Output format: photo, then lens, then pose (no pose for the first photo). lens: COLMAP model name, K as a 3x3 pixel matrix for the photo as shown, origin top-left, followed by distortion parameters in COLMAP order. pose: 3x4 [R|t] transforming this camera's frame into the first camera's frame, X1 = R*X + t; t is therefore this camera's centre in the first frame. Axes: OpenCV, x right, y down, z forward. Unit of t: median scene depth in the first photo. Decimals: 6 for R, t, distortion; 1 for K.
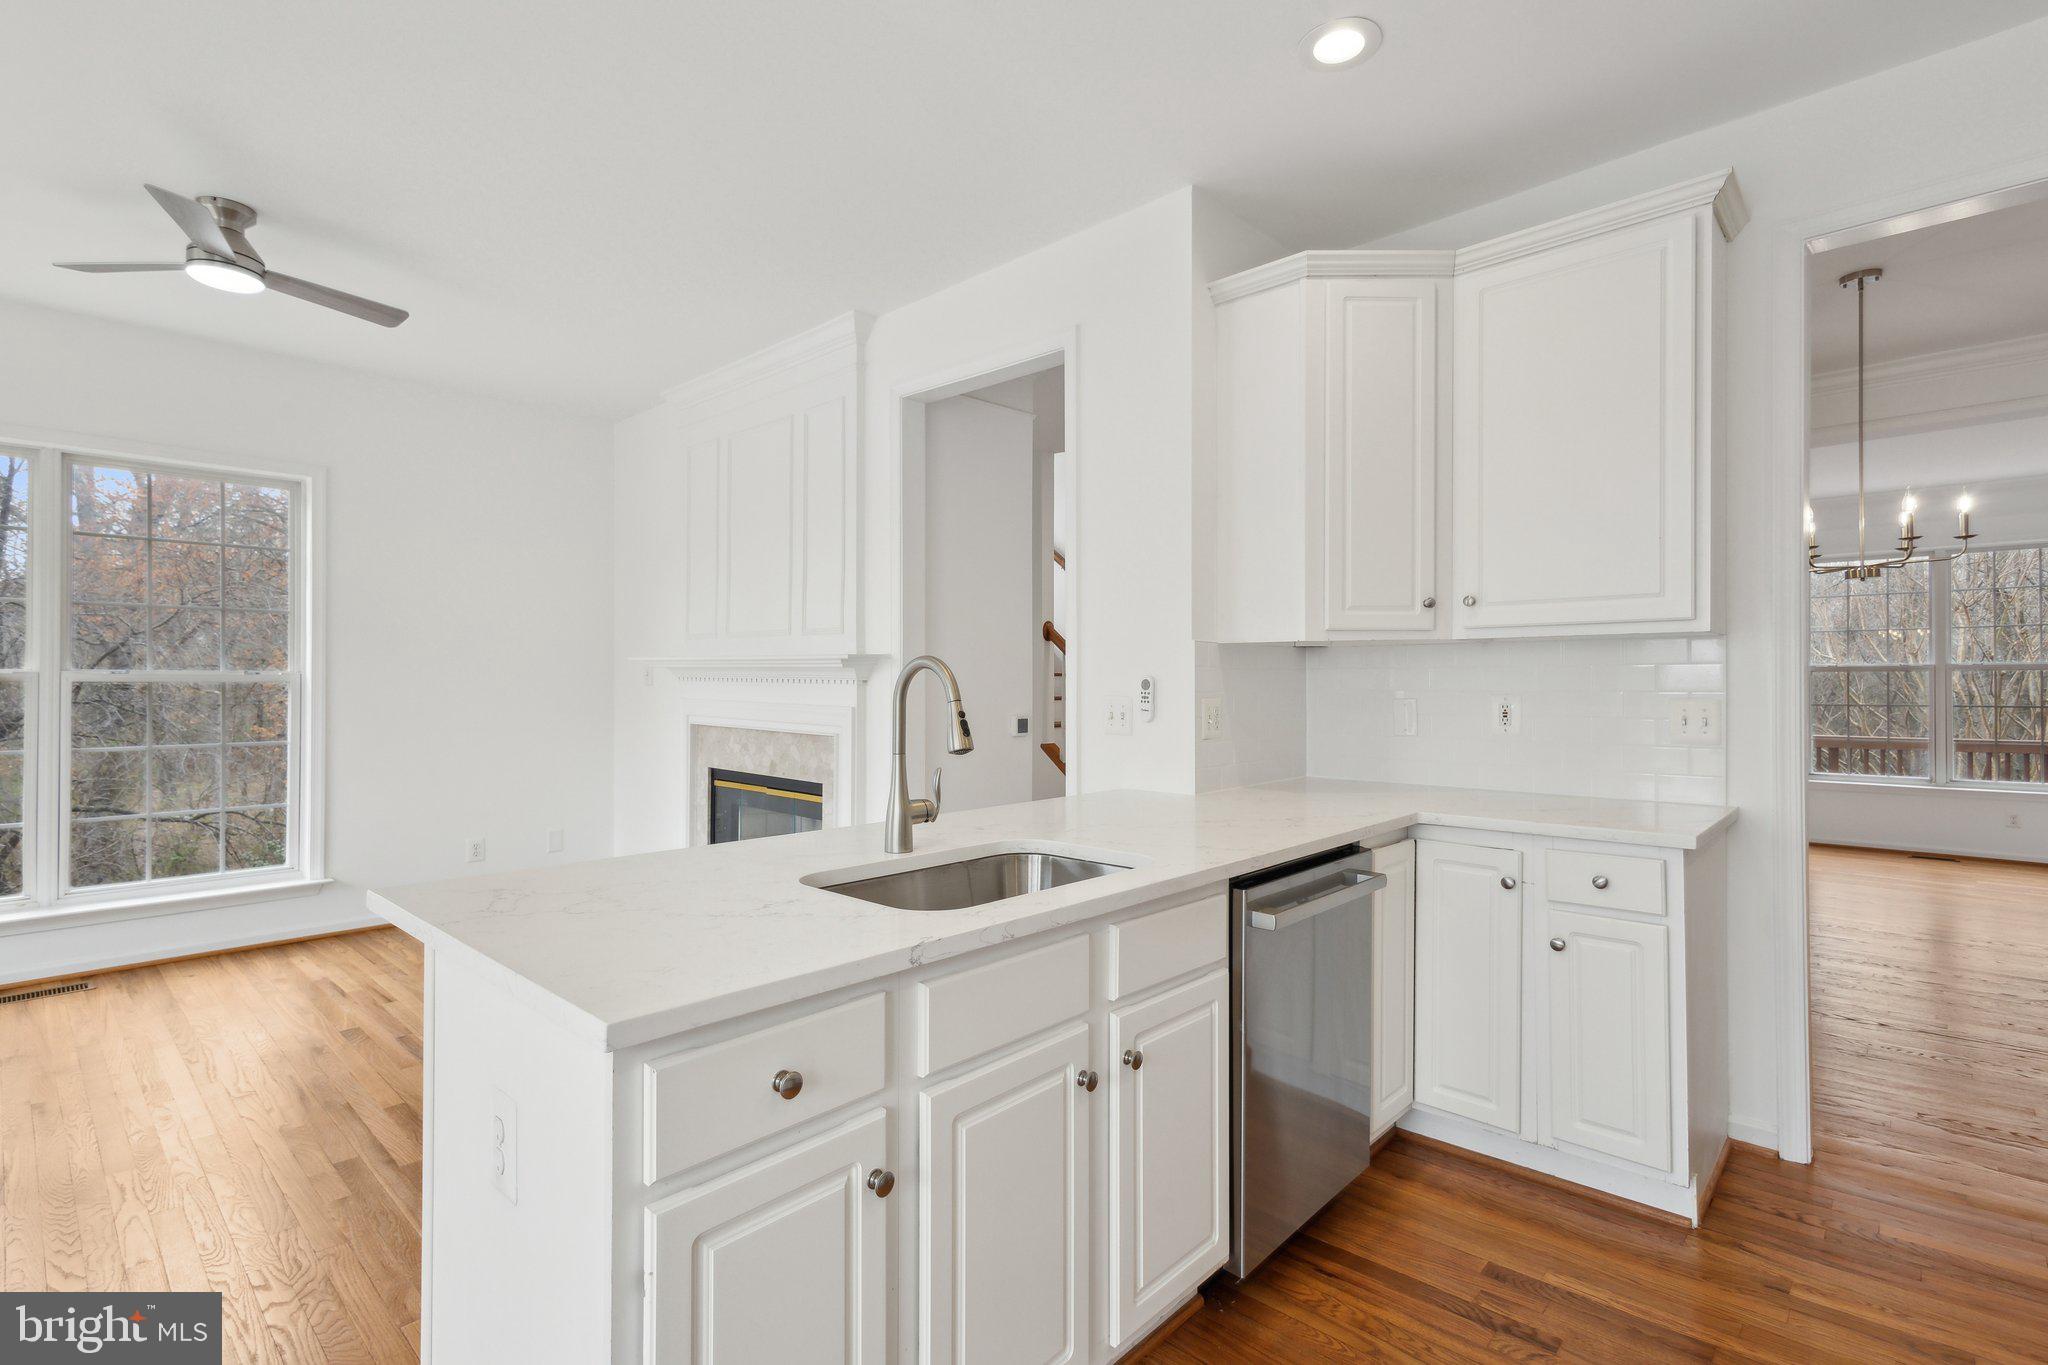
lens RADIAL K [[938.5, 0, 1043.1], [0, 938.5, 680.0], [0, 0, 1]] dist [0.017473, -0.004104]
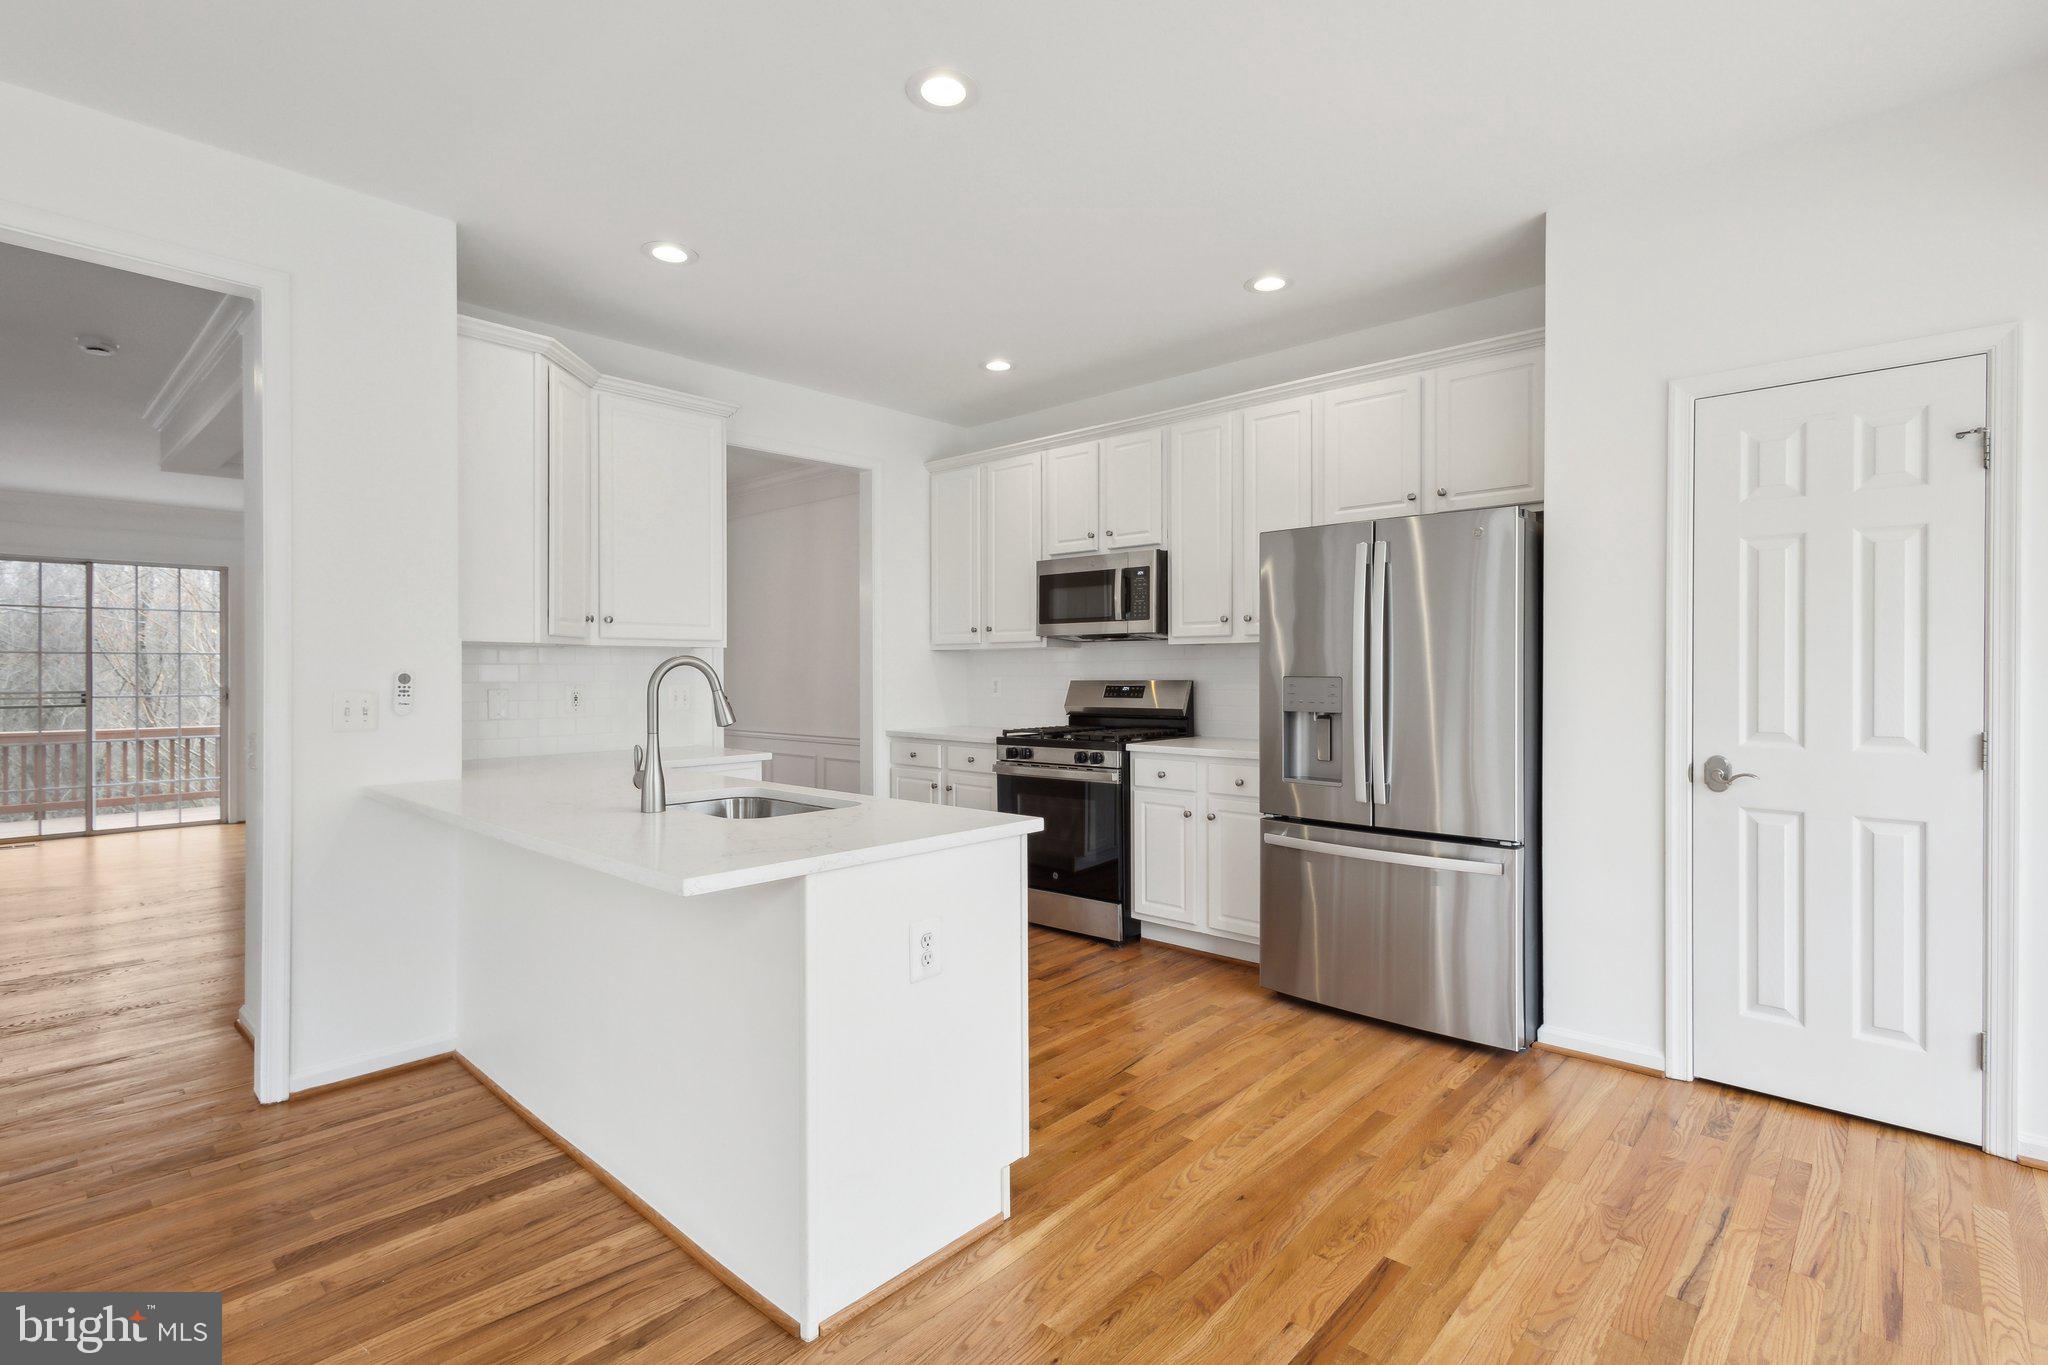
lens RADIAL K [[938.5, 0, 1012.4], [0, 938.5, 679.8], [0, 0, 1]] dist [0.017473, -0.004104]
pose [[0.014981, -0.004856, 0.999876, -0.640328], [0.001427, 0.999987, 0.004835, 0.001546], [-0.999887, 0.001355, 0.014988, 0.231314]]
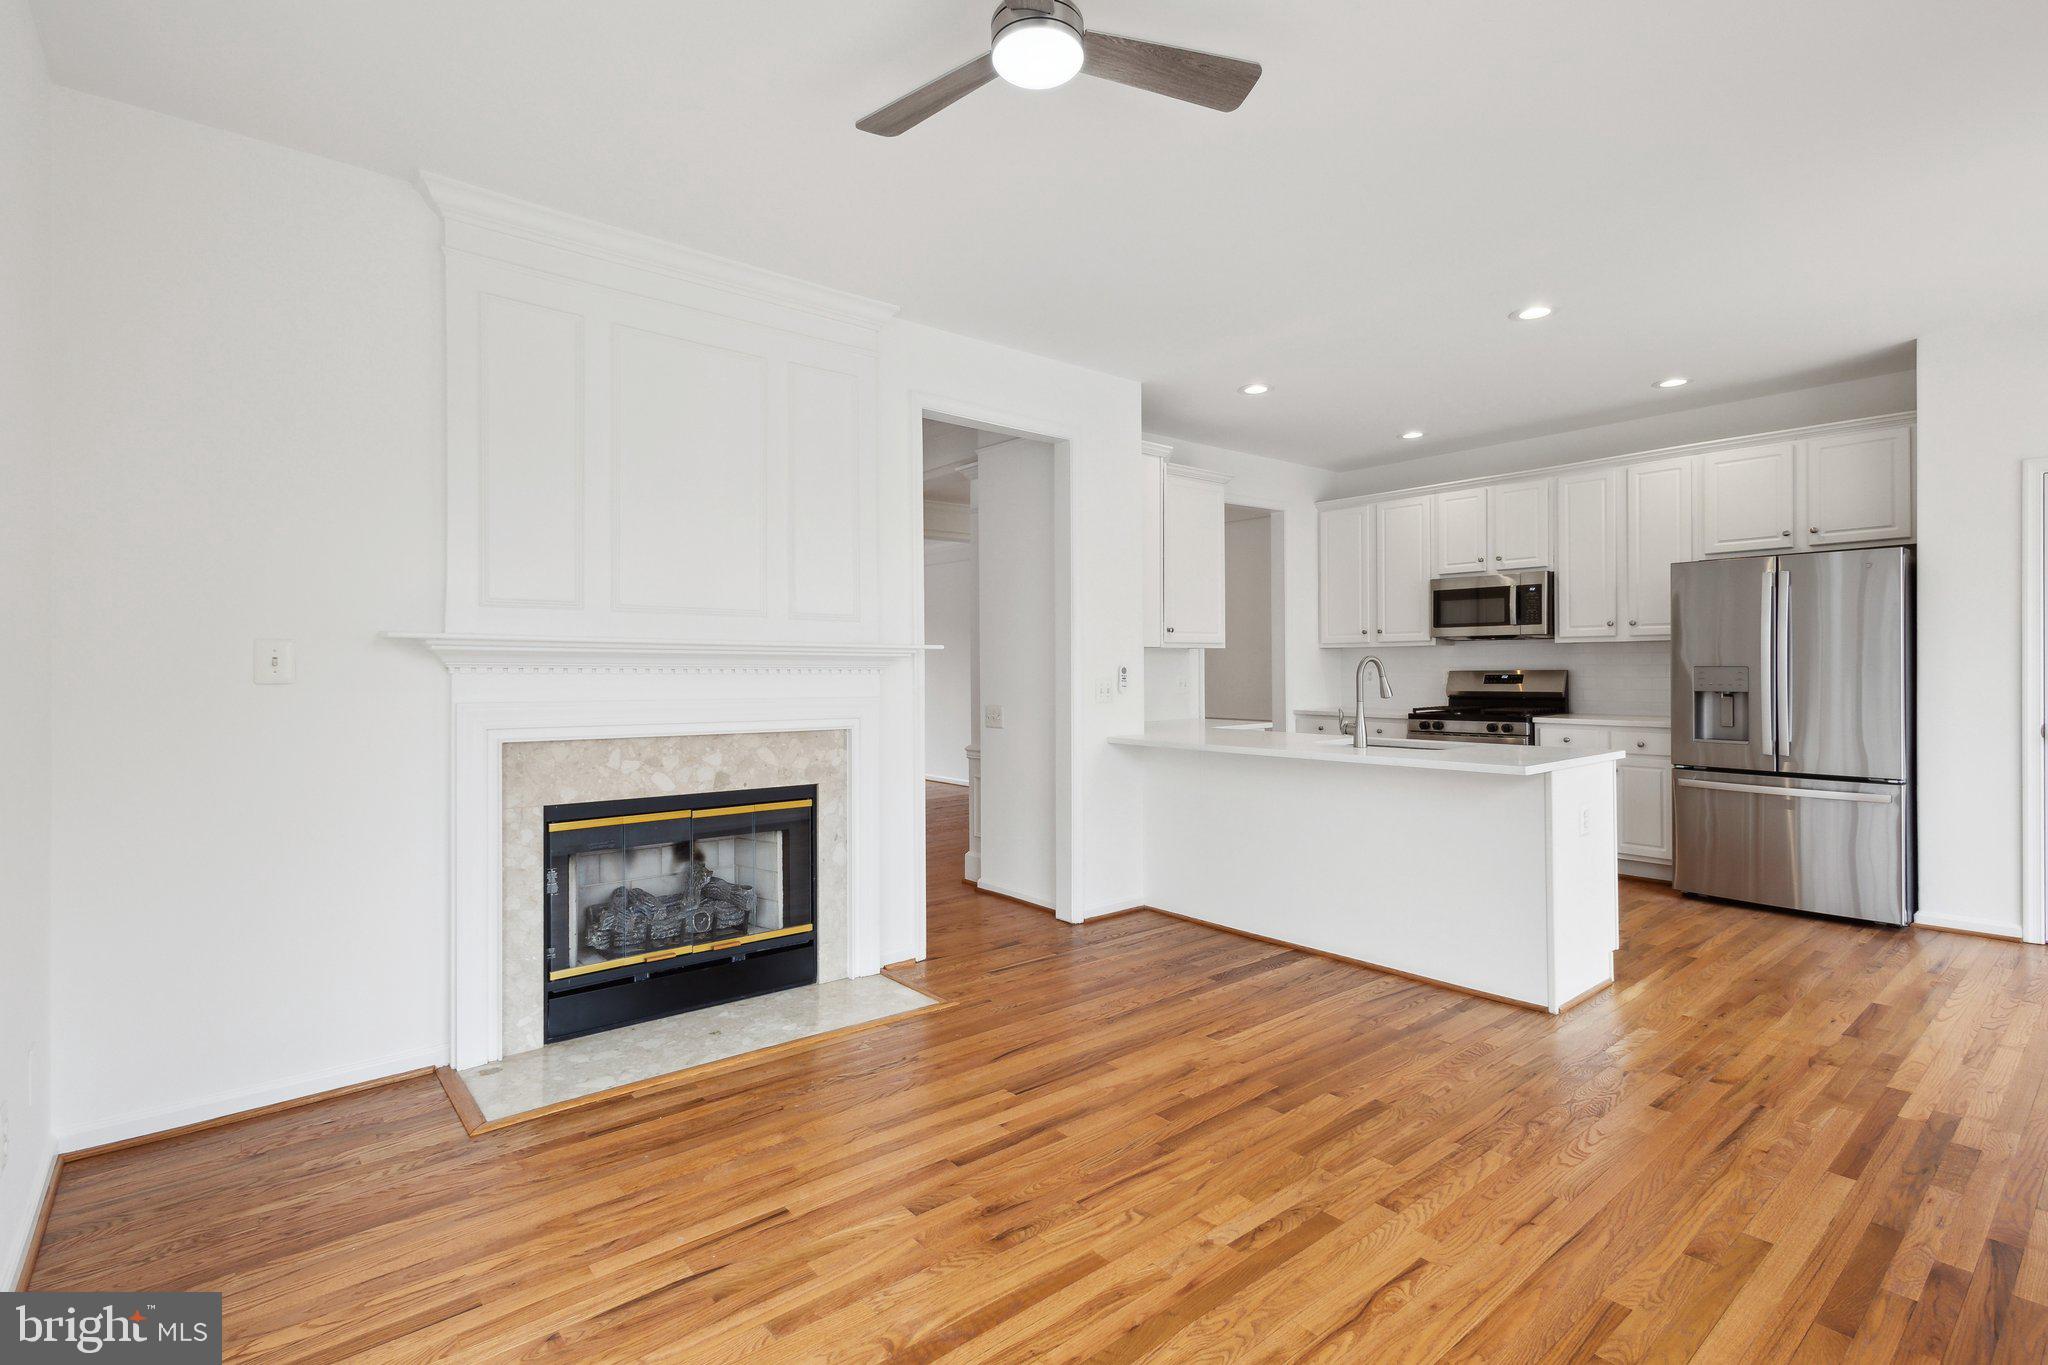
lens RADIAL K [[938.5, 0, 1020.1], [0, 938.5, 671.0], [0, 0, 1]] dist [0.017473, -0.004104]
pose [[0.142704, -0.002523, 0.989762, -1.089444], [0.006392, 0.999978, 0.001628, 0.001559], [-0.989745, 0.006094, 0.142717, 0.670067]]
